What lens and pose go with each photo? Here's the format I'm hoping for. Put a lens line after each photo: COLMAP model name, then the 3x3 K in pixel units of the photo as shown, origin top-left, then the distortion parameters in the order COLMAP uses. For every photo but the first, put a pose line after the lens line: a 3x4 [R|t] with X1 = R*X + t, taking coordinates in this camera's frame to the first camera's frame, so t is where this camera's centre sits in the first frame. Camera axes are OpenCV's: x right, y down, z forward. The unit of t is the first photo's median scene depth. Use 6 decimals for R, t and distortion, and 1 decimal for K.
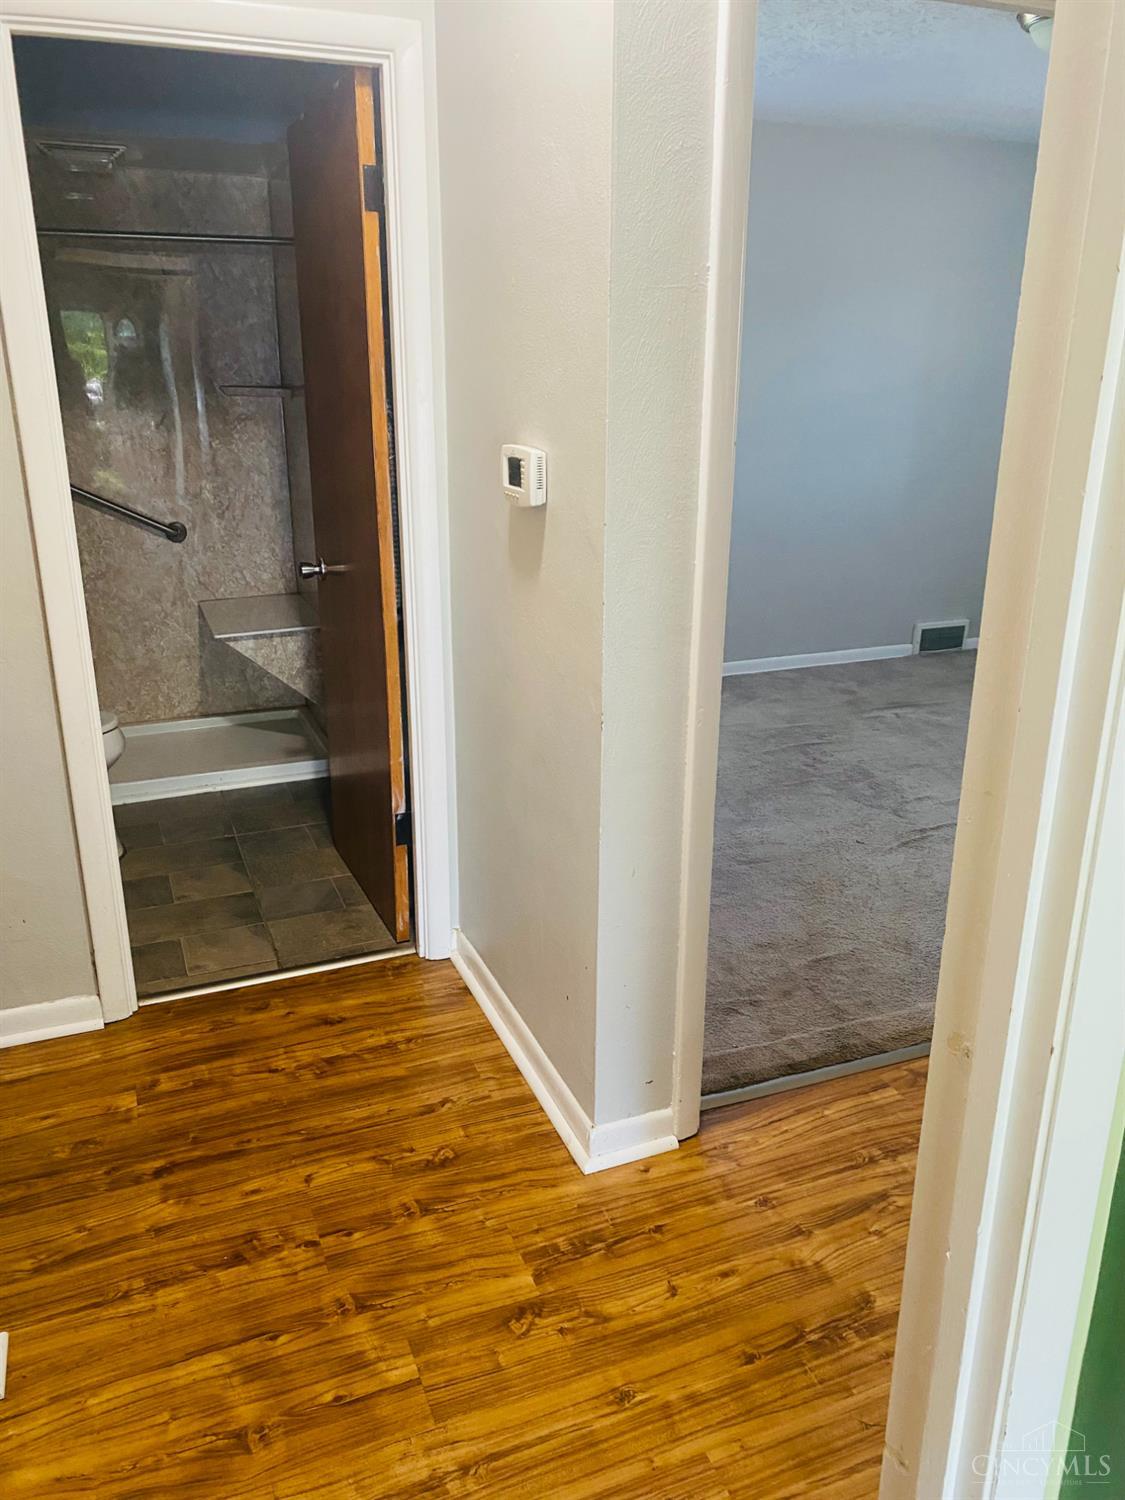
lens RADIAL K [[1139.3, 0, 559.9], [0, 1139.3, 752.6], [0, 0, 1]] dist [0.005627, -0.003844]
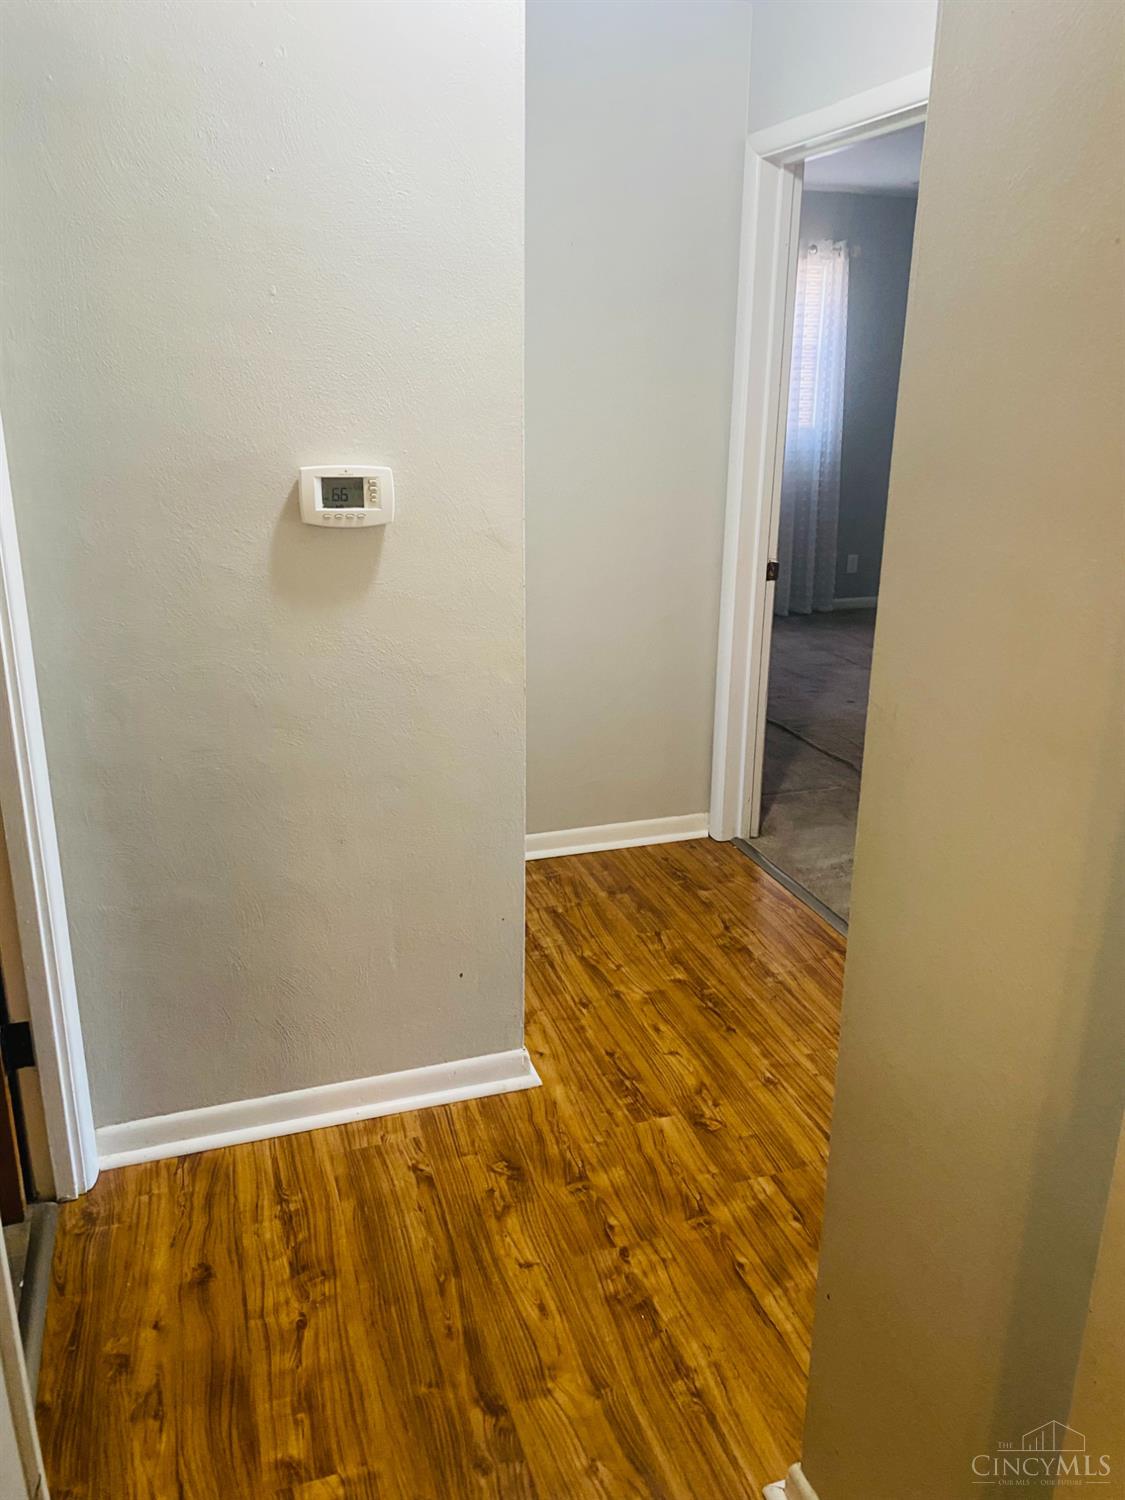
lens RADIAL K [[1139.3, 0, 559.9], [0, 1139.3, 752.6], [0, 0, 1]] dist [0.005627, -0.003844]
pose [[0.066290, -0.333374, 0.940461, -1.024701], [0.306591, 0.903743, 0.298748, -0.294206], [-0.949530, 0.268533, 0.162119, 0.762804]]
